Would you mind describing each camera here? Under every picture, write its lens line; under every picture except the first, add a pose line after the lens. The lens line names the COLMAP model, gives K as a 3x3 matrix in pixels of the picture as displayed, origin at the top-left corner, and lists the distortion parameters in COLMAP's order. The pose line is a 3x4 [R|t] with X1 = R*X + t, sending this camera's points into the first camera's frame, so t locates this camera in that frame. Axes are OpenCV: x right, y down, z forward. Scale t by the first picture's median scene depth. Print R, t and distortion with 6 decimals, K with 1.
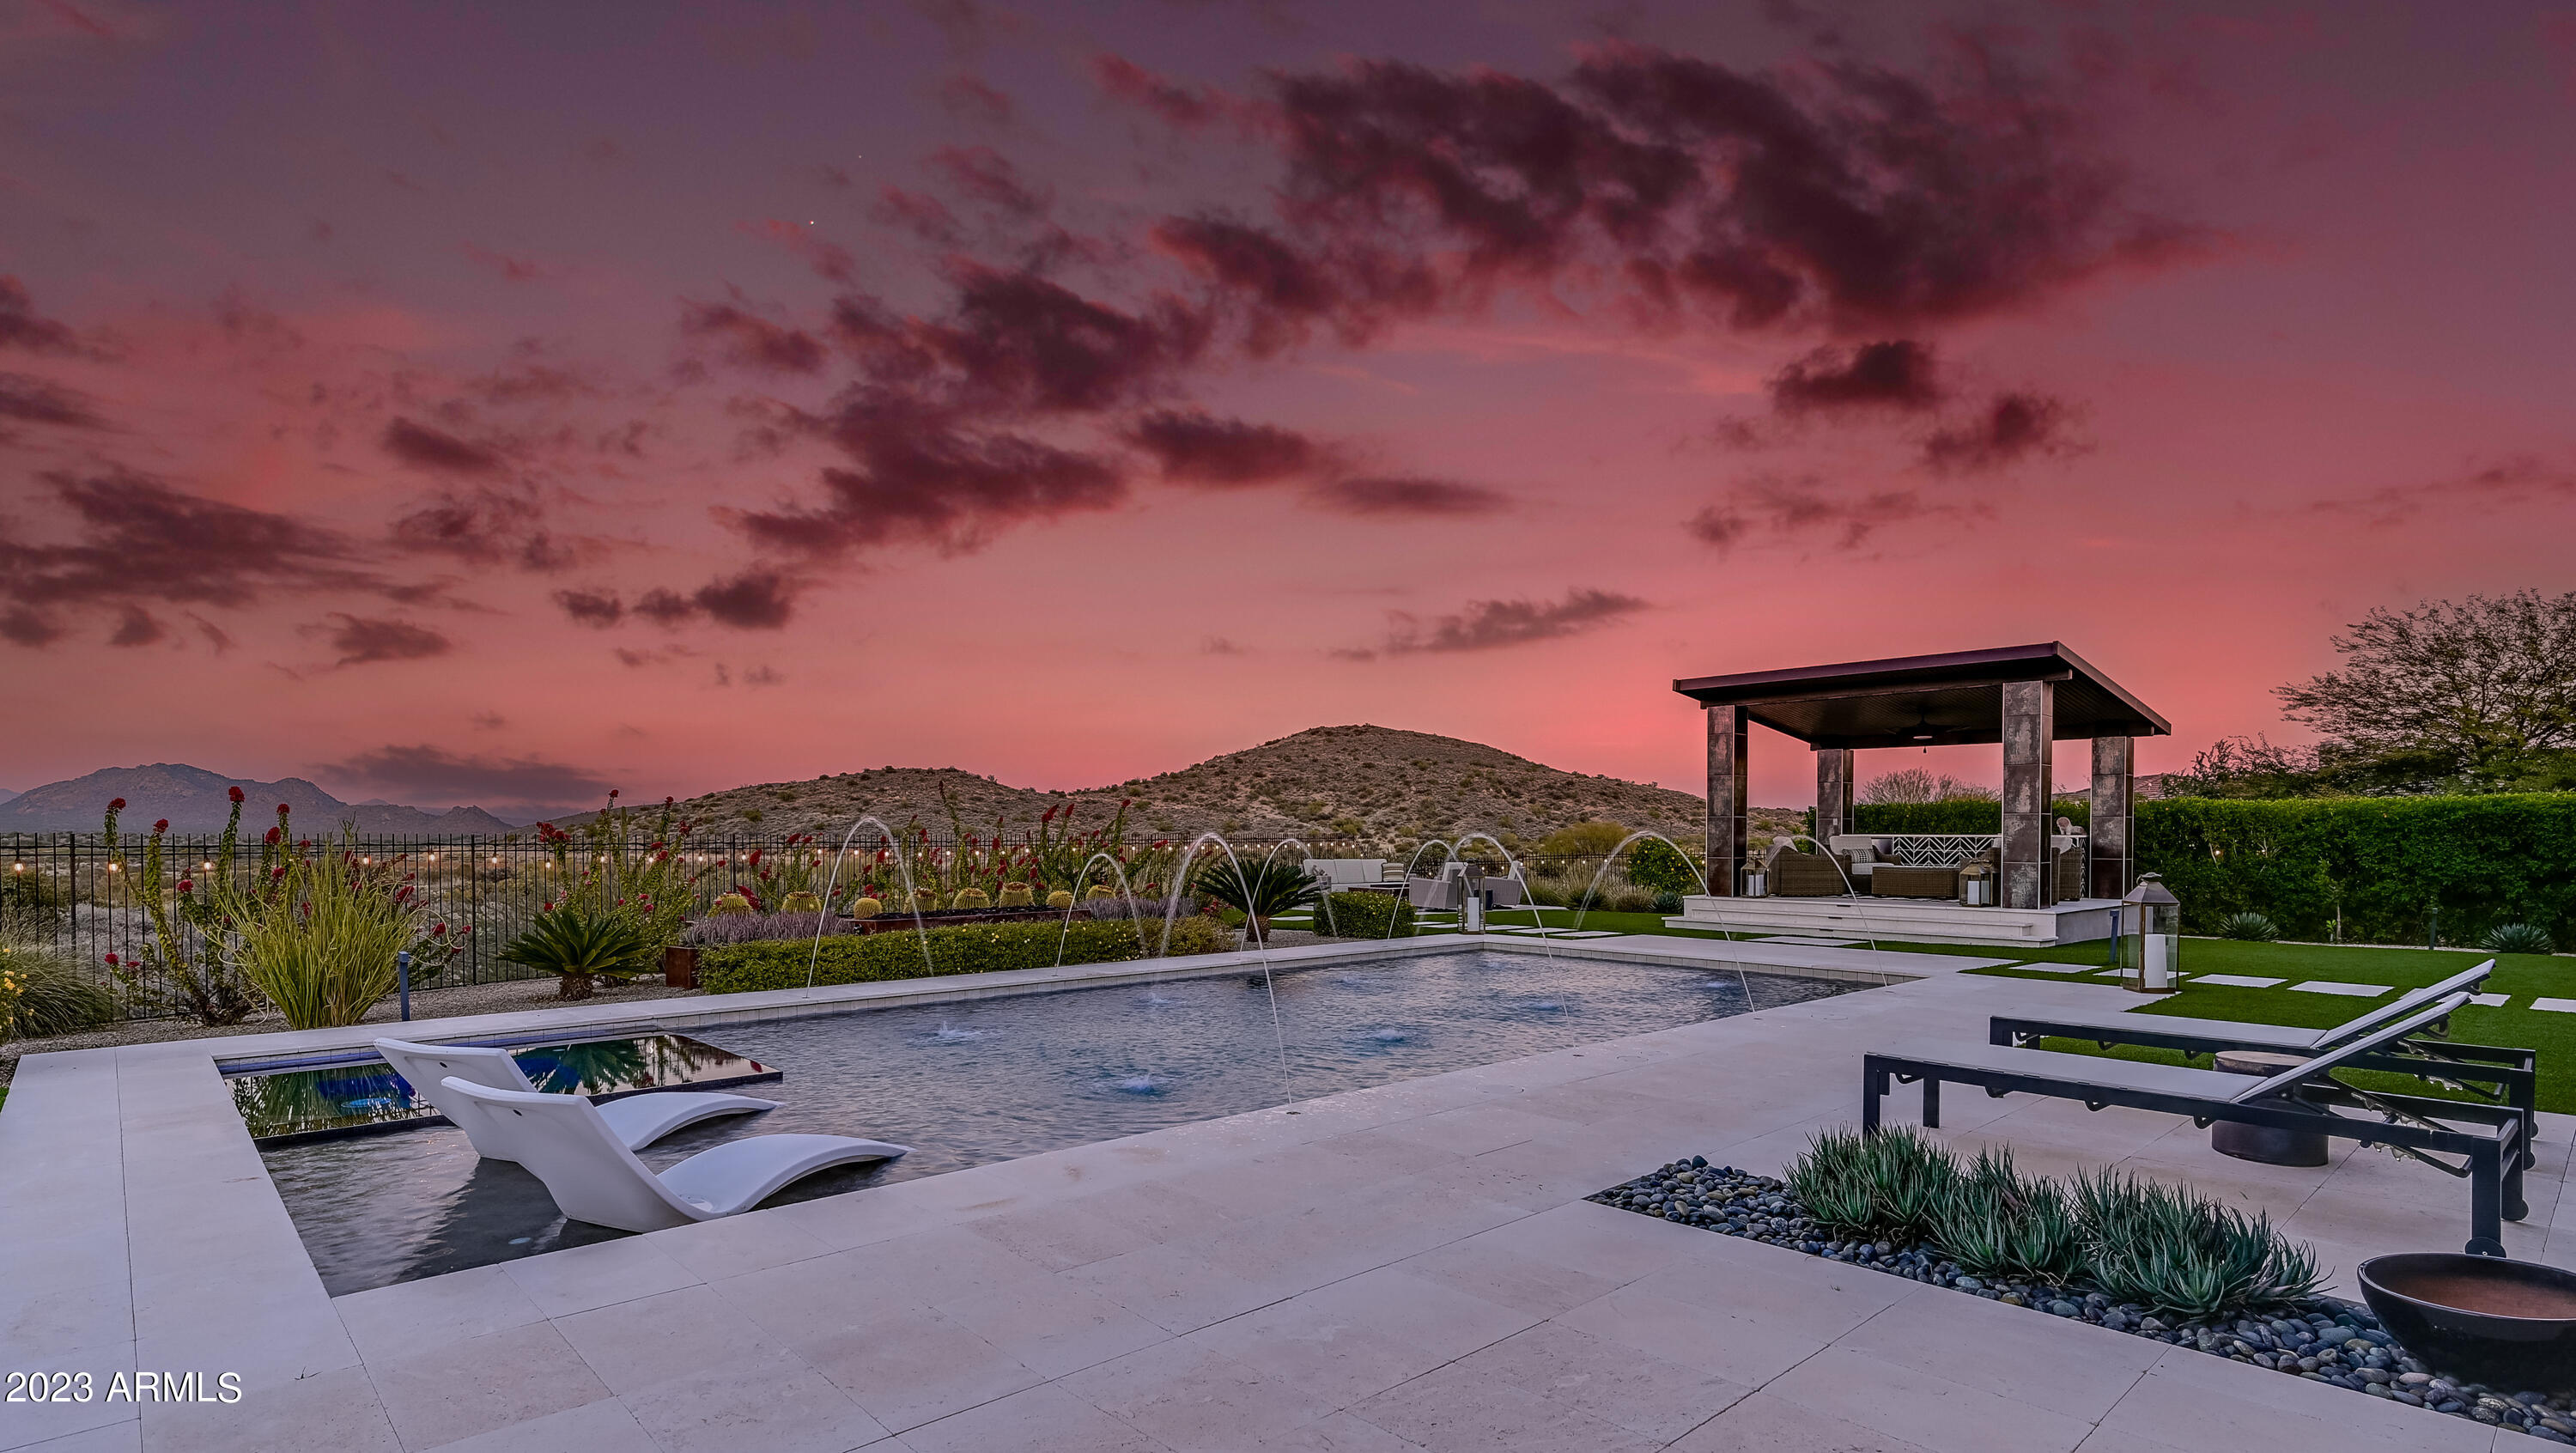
lens RADIAL K [[1260.7, 0, 1288.3], [0, 1260.7, 846.7], [0, 0, 1]] dist [0.003487, 0.000299]
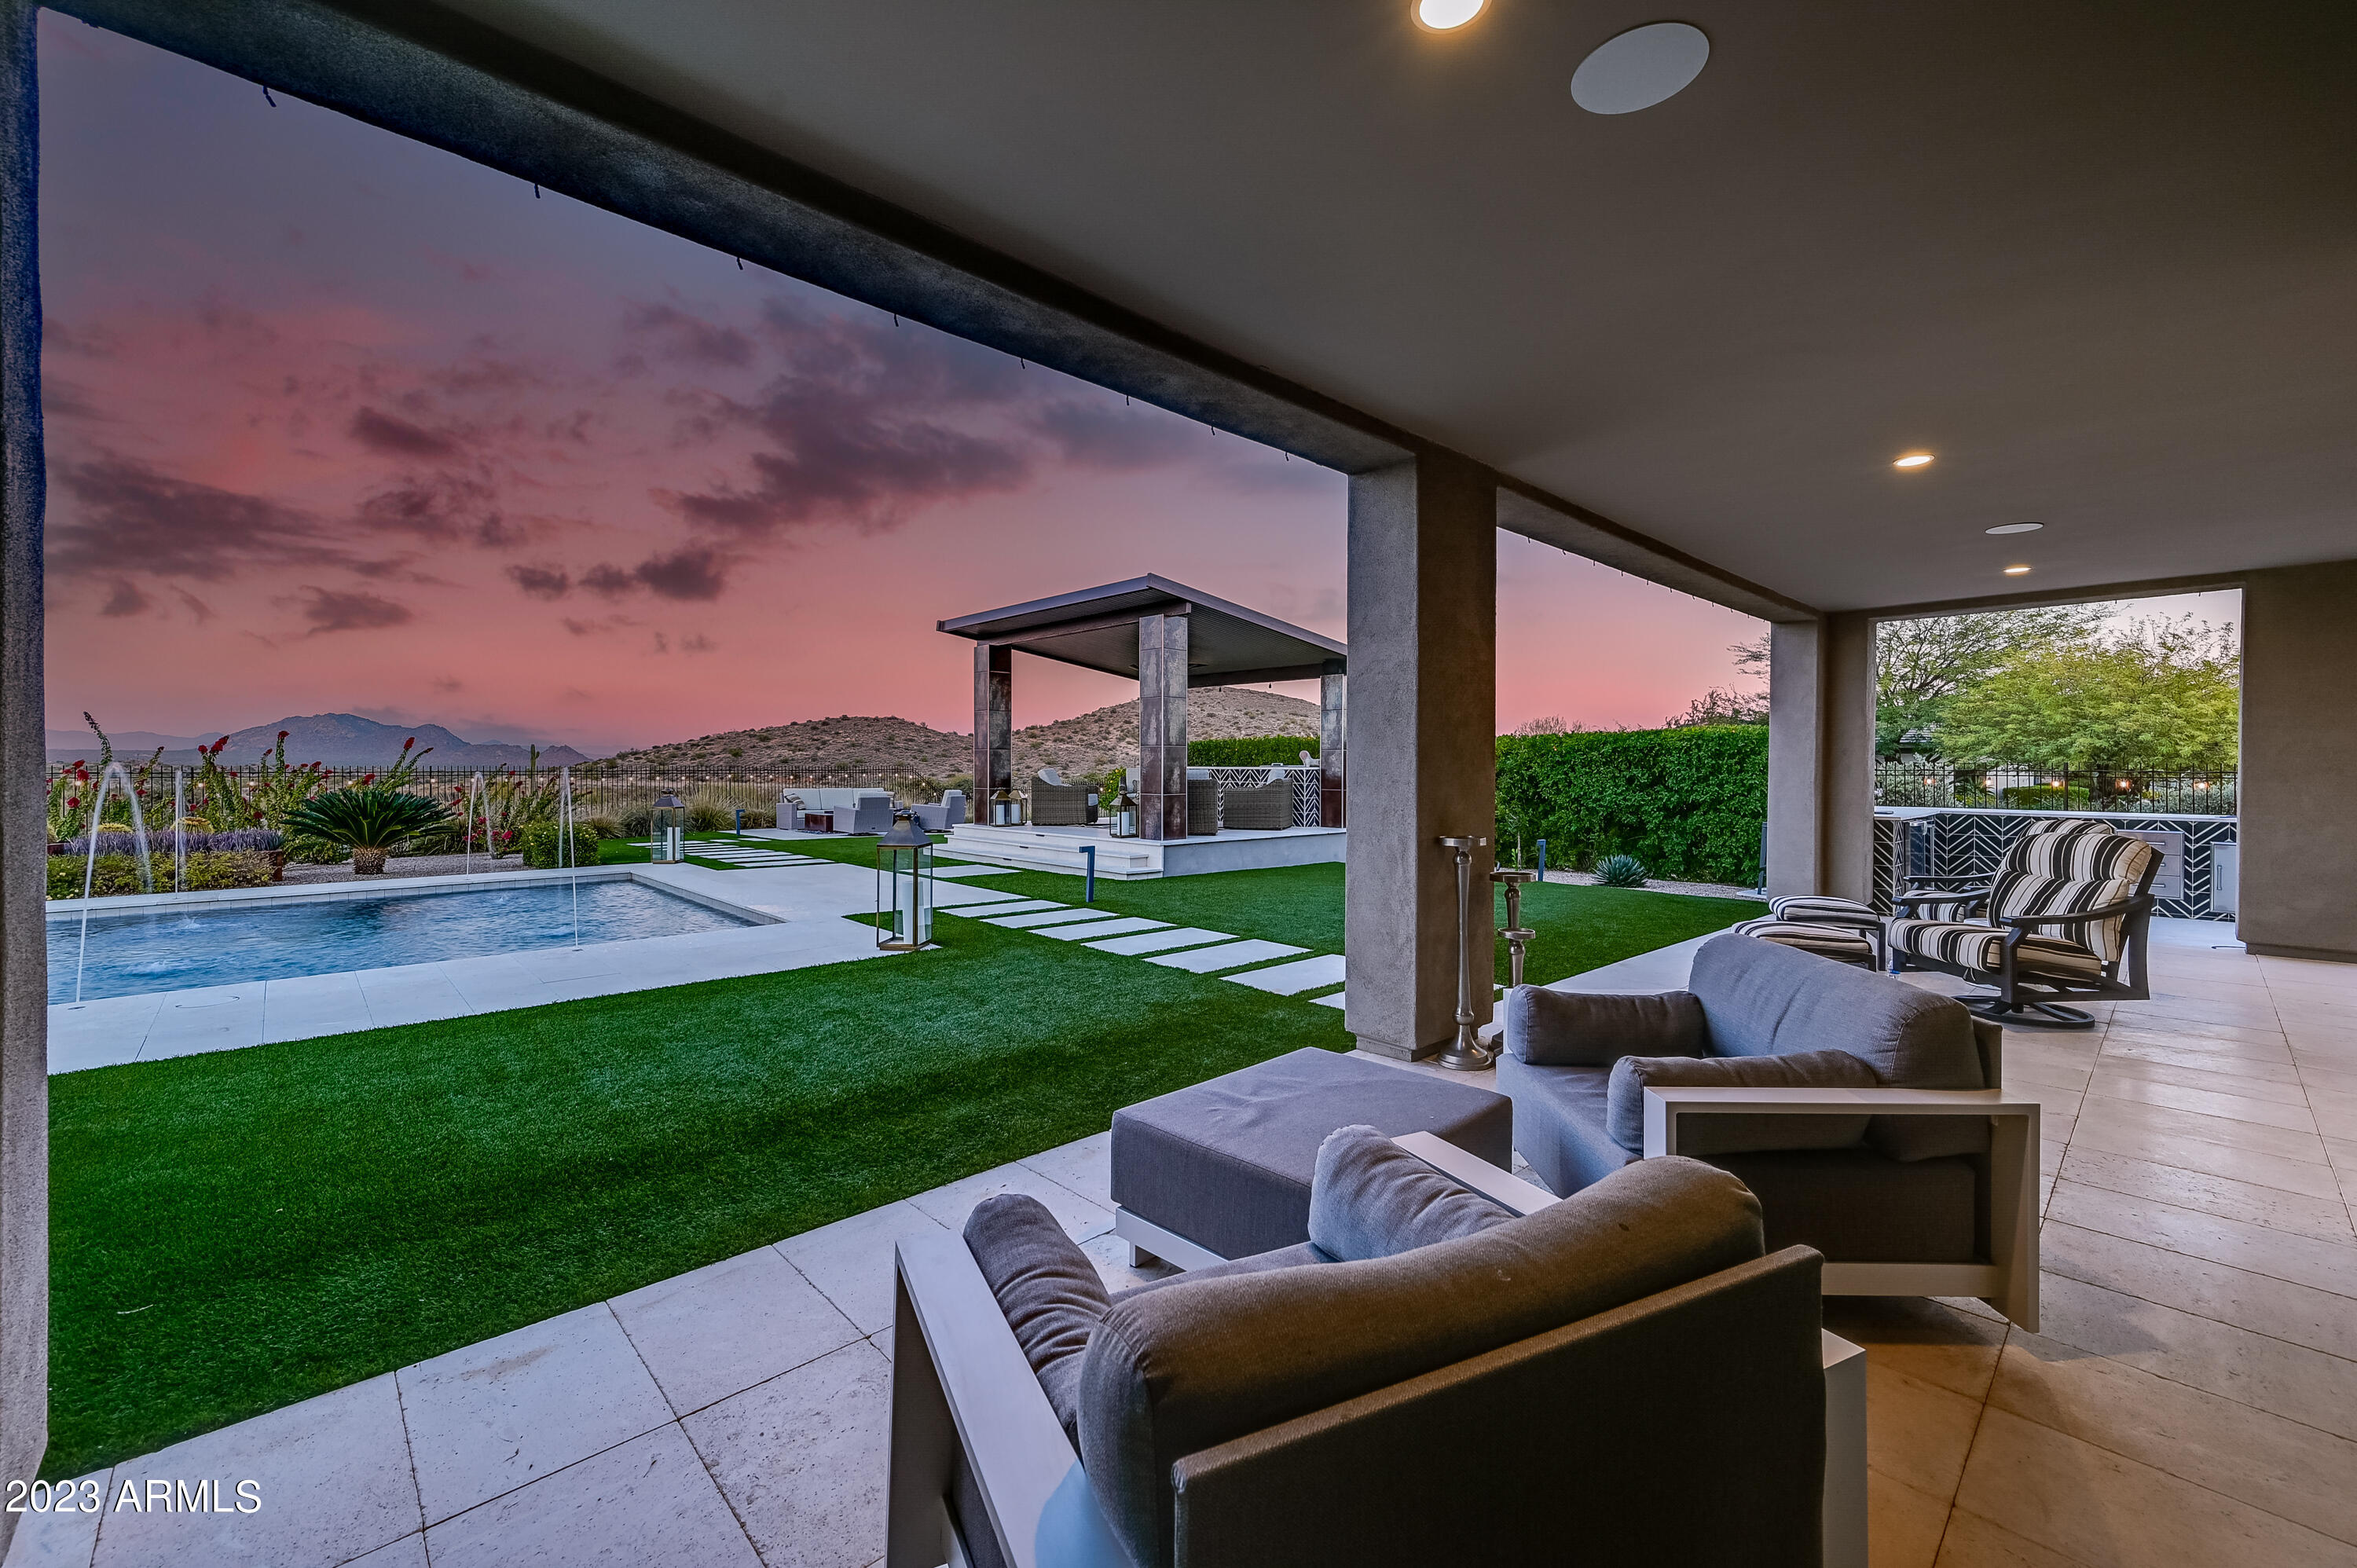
lens RADIAL K [[974.5, 0, 1207.0], [0, 974.5, 784.6], [0, 0, 1]] dist [0.021678, 0.000132]
pose [[0.999680, 0.001155, 0.025288, 0.307824], [-0.001330, 0.999975, 0.006898, -0.000195], [-0.025280, -0.006930, 0.999656, 0.108018]]
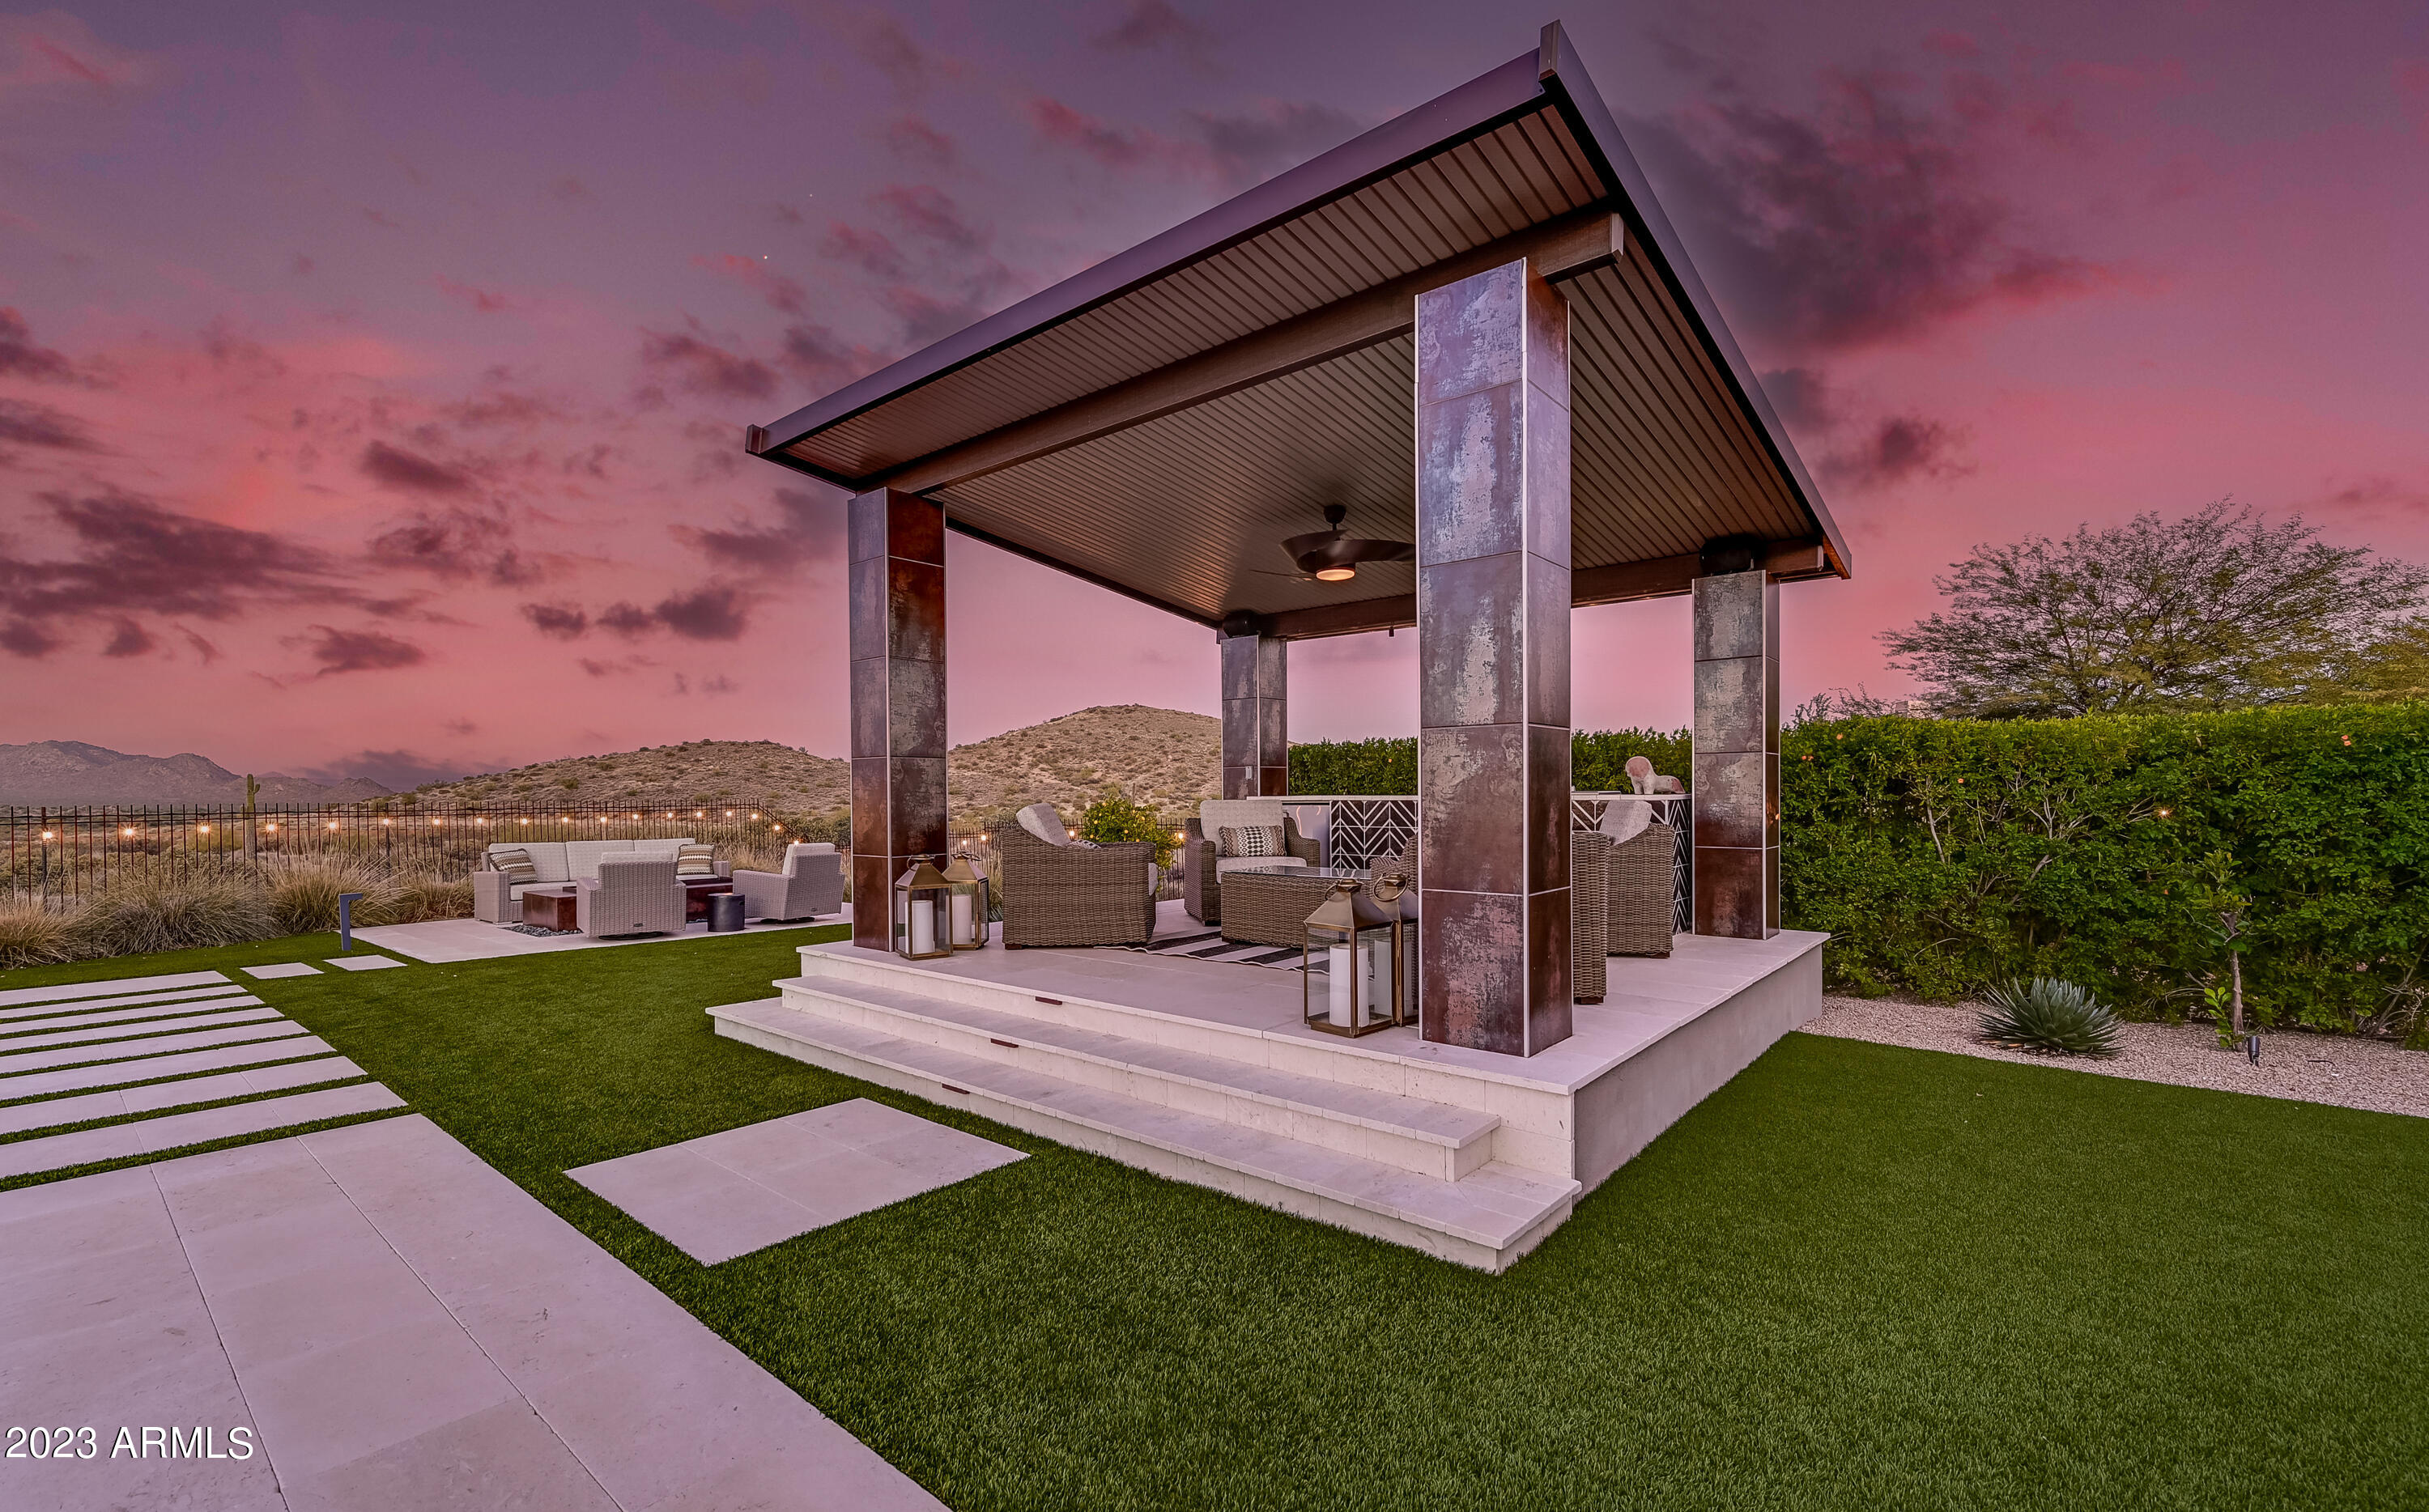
lens RADIAL K [[1017.5, 0, 1220.2], [0, 1017.5, 807.8], [0, 0, 1]] dist [0.009199, -0.000384]
pose [[0.991672, -0.010645, 0.128350, 0.249787], [0.010334, 0.999942, 0.003088, -0.004265], [-0.128376, -0.001736, 0.991724, 0.391493]]
